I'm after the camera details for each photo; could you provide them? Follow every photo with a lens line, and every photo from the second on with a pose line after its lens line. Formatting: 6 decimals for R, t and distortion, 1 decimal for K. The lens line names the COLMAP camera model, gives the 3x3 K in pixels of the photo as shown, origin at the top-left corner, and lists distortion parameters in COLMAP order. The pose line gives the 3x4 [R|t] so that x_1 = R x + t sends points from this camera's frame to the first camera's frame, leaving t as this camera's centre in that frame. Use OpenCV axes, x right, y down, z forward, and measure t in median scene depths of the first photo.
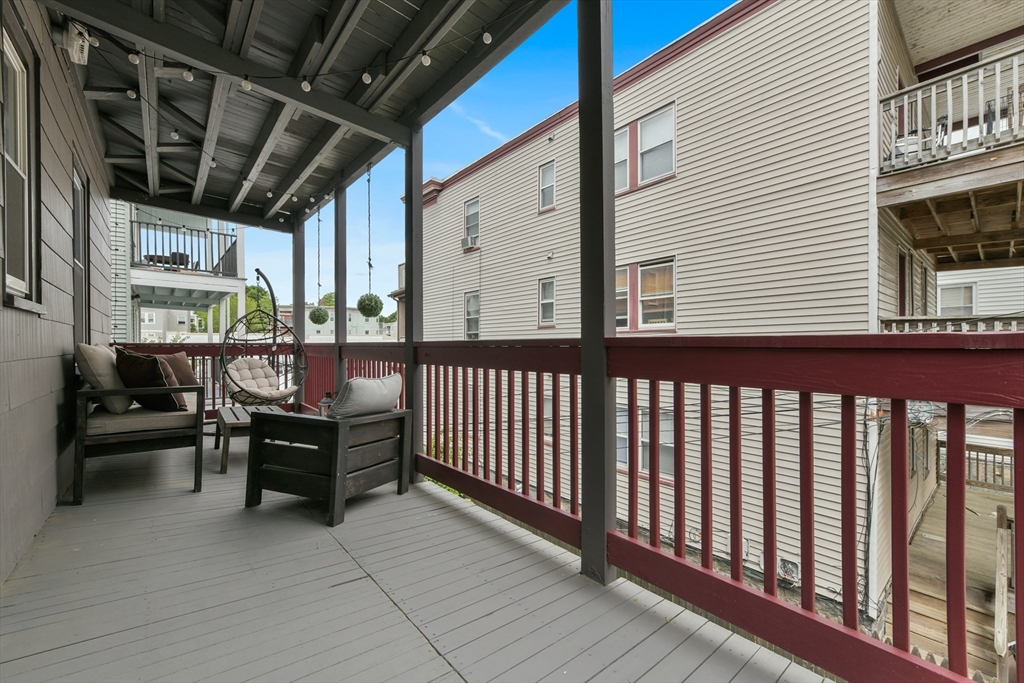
lens RADIAL K [[418.0, 0, 520.1], [0, 418.0, 340.4], [0, 0, 1]] dist [-0.001364, 0.002763]
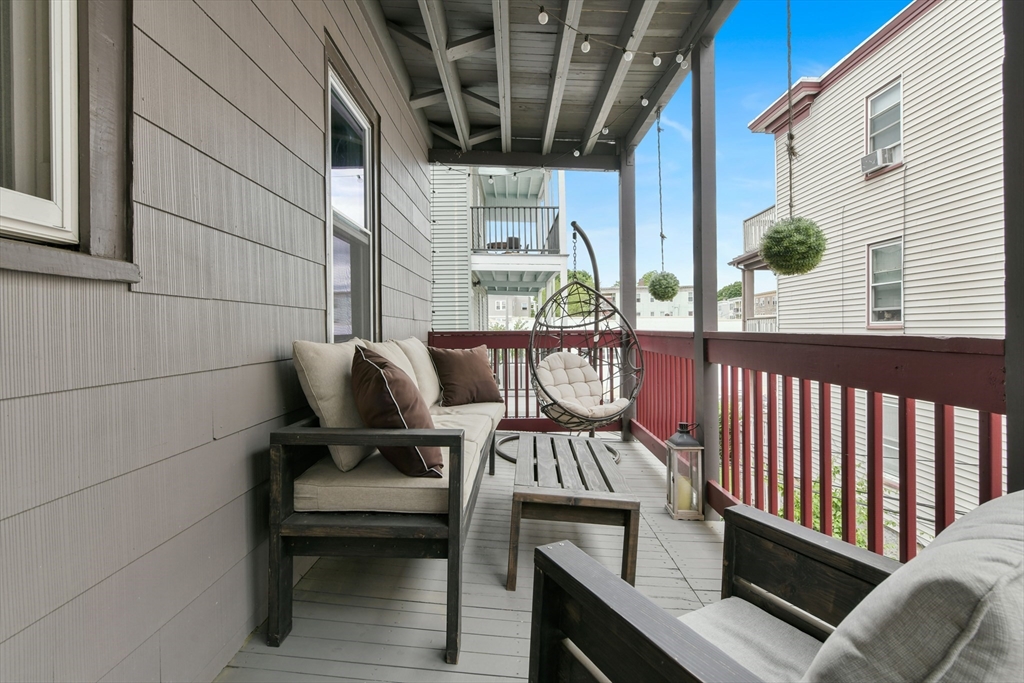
lens RADIAL K [[452.8, 0, 516.2], [0, 452.8, 334.4], [0, 0, 1]] dist [-0.001990, -0.000493]
pose [[0.758589, 0.007507, -0.651526, -0.203849], [0.010350, 0.999669, 0.023570, -0.006308], [0.651487, -0.024623, 0.758260, 0.351035]]
